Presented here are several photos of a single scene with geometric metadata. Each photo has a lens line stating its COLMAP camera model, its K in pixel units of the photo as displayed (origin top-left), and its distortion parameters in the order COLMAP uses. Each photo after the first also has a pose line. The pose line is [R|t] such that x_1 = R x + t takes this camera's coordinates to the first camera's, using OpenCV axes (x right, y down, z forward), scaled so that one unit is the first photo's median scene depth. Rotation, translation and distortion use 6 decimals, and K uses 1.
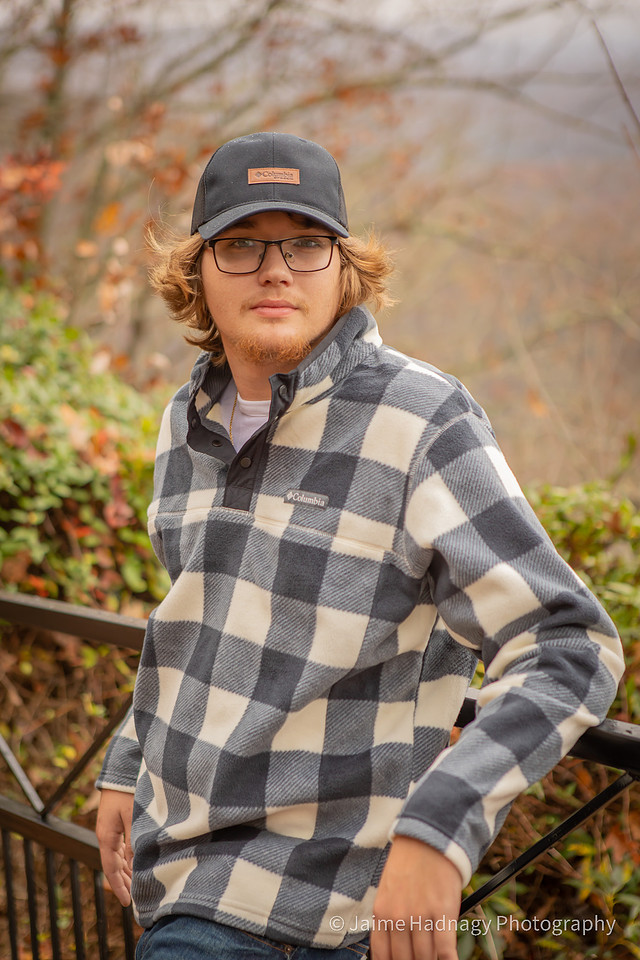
lens RADIAL K [[1994.1, 0, 315.3], [0, 1994.1, 487.1], [0, 0, 1]] dist [0.263115, 0.000000]
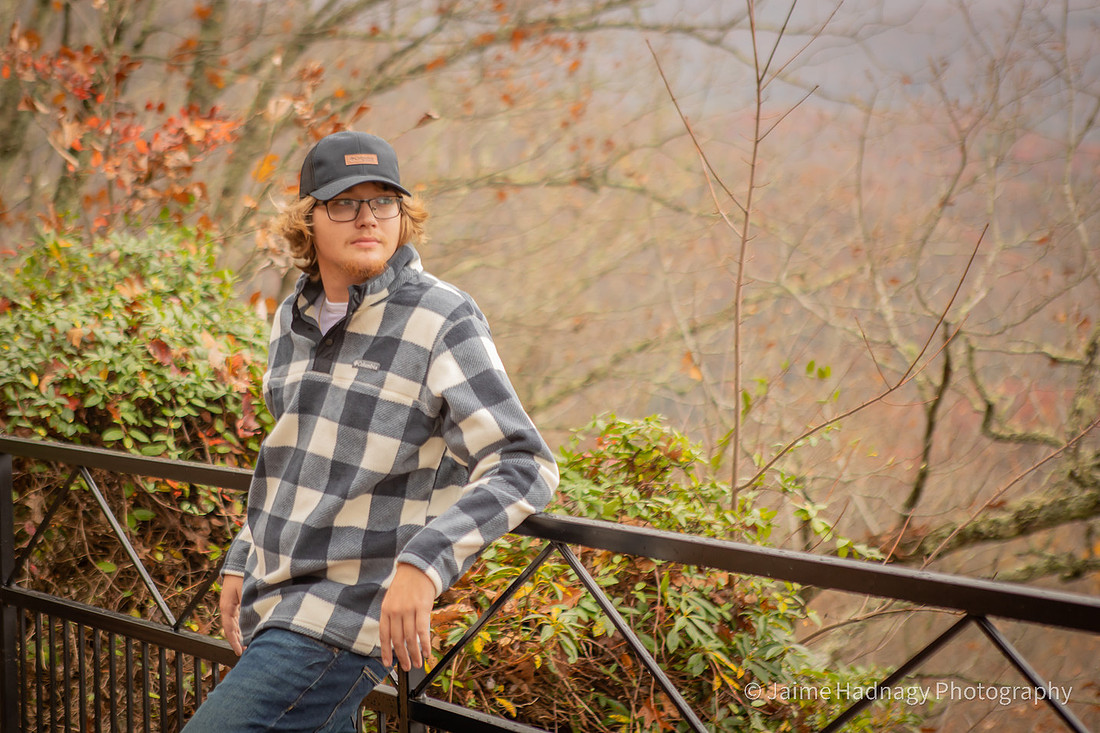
lens RADIAL K [[2284.9, 0, 523.6], [0, 2284.9, 375.9], [0, 0, 1]] dist [0.263115, 0.000000]
pose [[0.998490, 0.052371, 0.016598, 0.082741], [-0.051592, 0.997684, -0.044327, 0.079966], [-0.018881, 0.043404, 0.998879, -0.719756]]
